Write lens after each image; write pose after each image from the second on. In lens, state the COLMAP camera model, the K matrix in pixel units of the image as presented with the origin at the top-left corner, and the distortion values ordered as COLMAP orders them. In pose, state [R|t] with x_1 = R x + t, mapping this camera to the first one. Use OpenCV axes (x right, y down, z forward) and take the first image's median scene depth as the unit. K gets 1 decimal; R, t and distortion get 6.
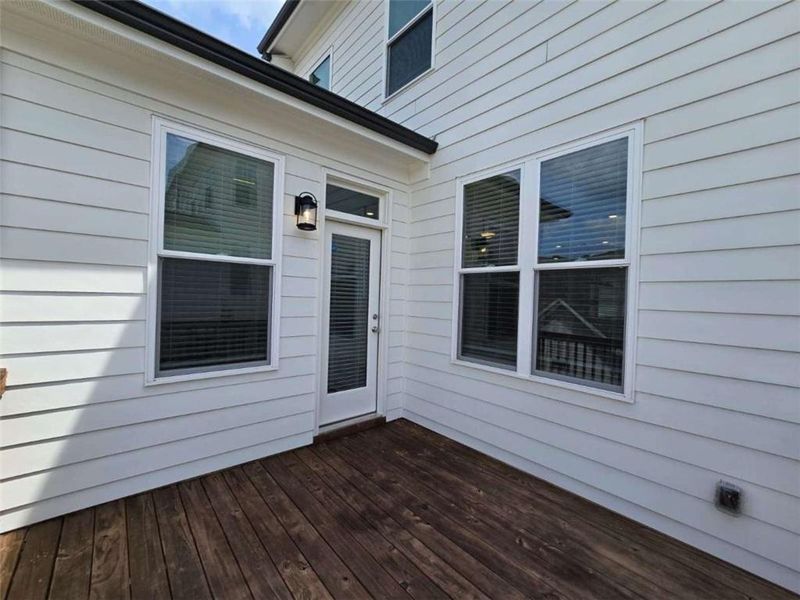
lens RADIAL K [[327.3, 0, 400.9], [0, 327.3, 297.5], [0, 0, 1]] dist [-0.001194, 0.000011]
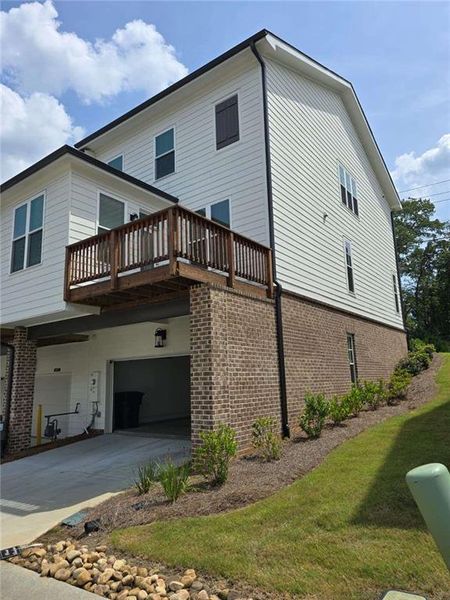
lens RADIAL K [[402.6, 0, 225.8], [0, 402.6, 301.0], [0, 0, 1]] dist [0.047191, -0.044700]
pose [[0.975708, -0.019856, 0.218171, -0.234241], [0.062019, 0.980179, -0.188156, 0.935818], [-0.210111, 0.197116, 0.957600, -1.963677]]
